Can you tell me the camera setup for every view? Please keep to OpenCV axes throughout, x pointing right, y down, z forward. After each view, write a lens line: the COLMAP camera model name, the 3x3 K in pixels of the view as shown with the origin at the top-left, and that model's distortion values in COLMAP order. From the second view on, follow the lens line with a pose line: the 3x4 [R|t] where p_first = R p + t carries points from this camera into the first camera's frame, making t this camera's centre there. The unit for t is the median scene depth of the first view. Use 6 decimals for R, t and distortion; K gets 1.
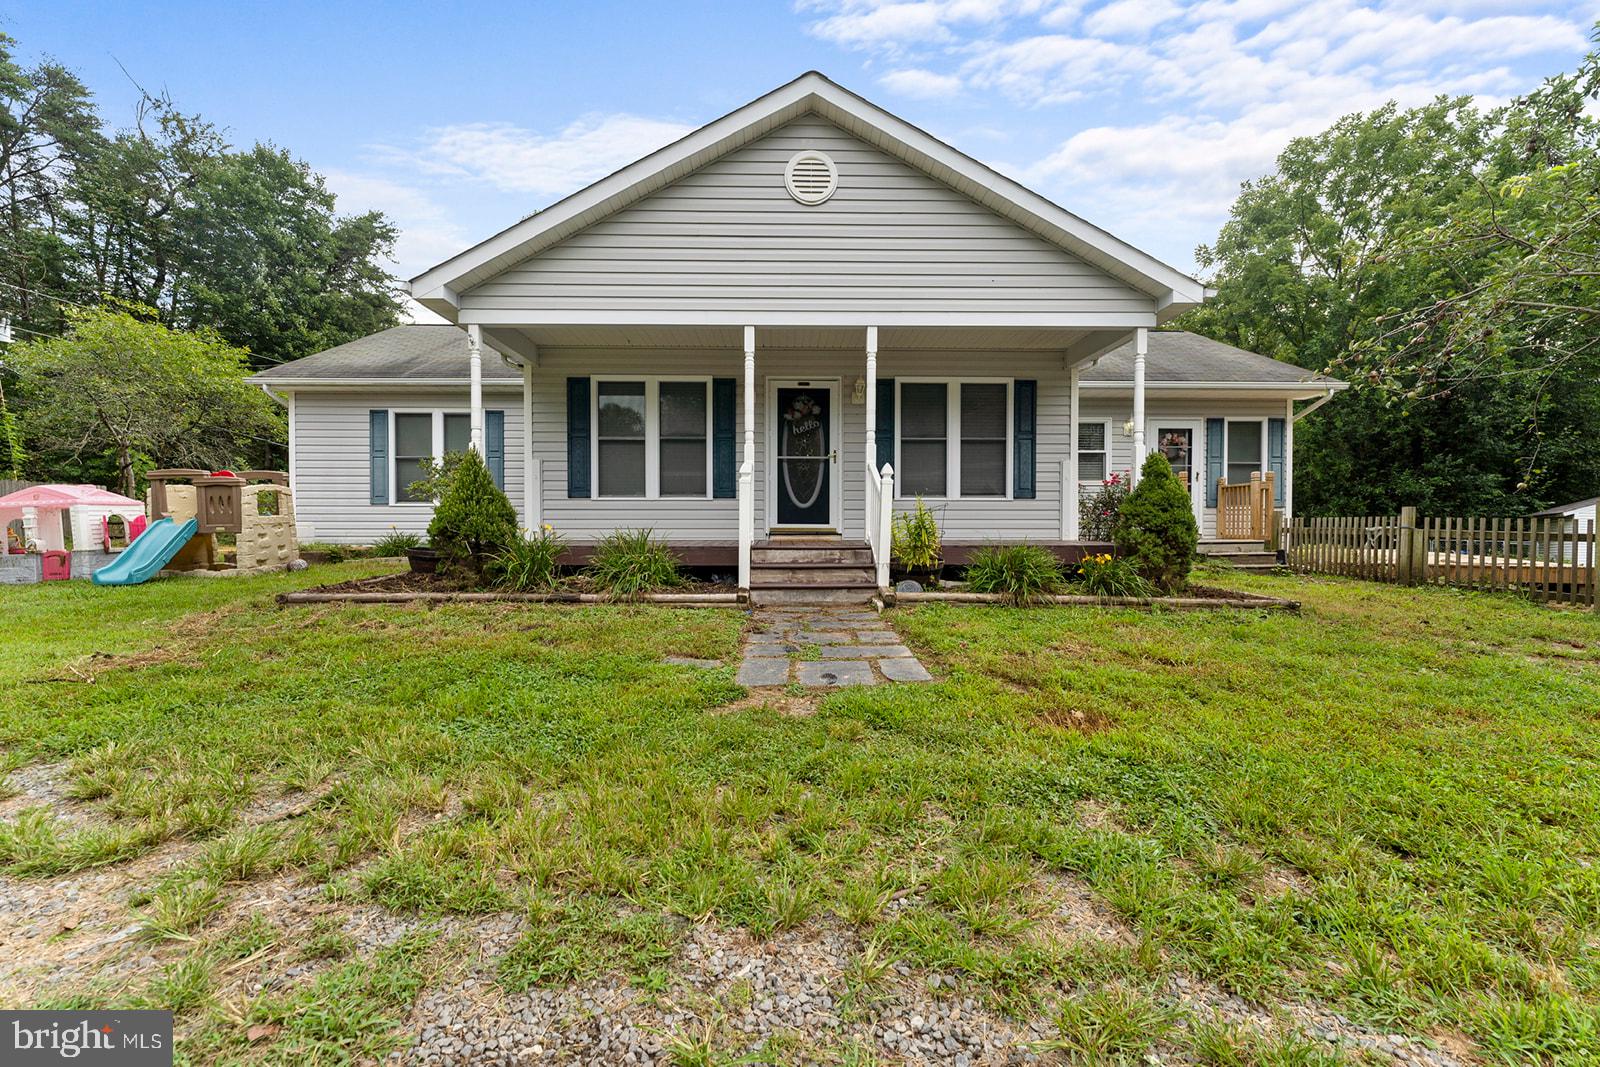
lens RADIAL K [[649.8, 0, 800.0], [0, 649.8, 533.5], [0, 0, 1]] dist [-0.000358, -0.000482]
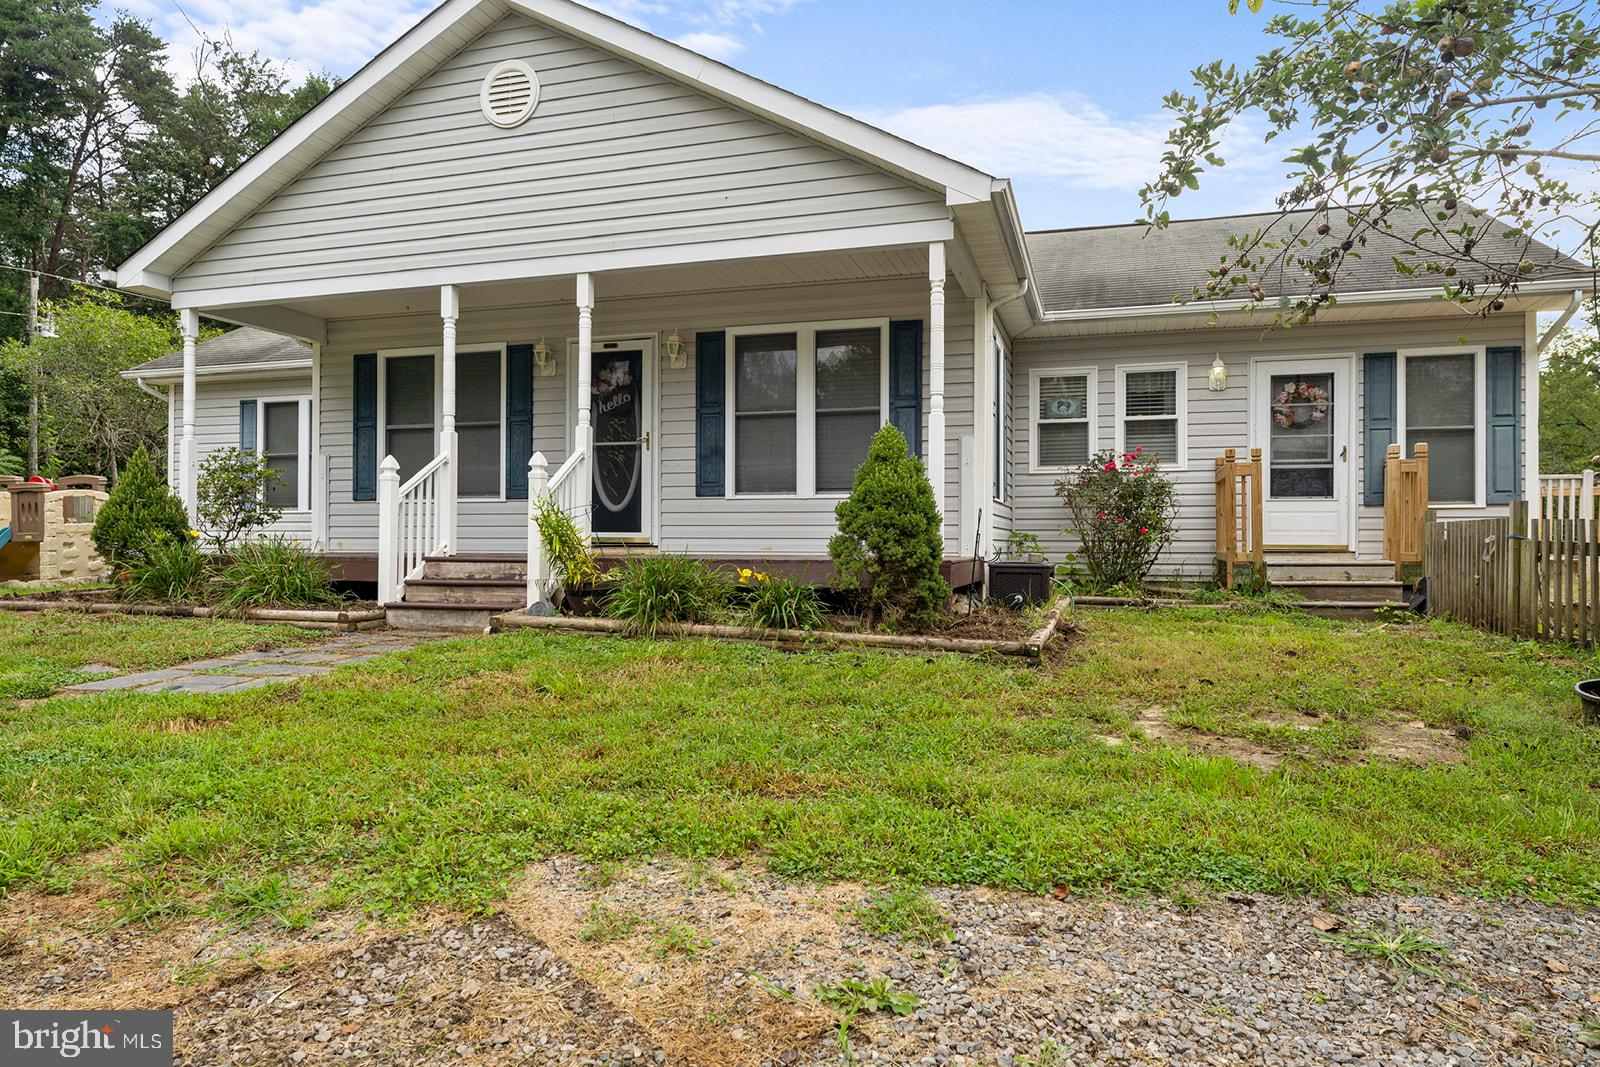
lens RADIAL K [[1020.4, 0, 800.0], [0, 1020.4, 533.5], [0, 0, 1]] dist [-0.002723, 0.001123]
pose [[0.947754, -0.000669, -0.319000, 0.586917], [-0.006427, 0.999755, -0.021192, 0.010463], [0.318936, 0.022135, 0.947518, -0.043633]]
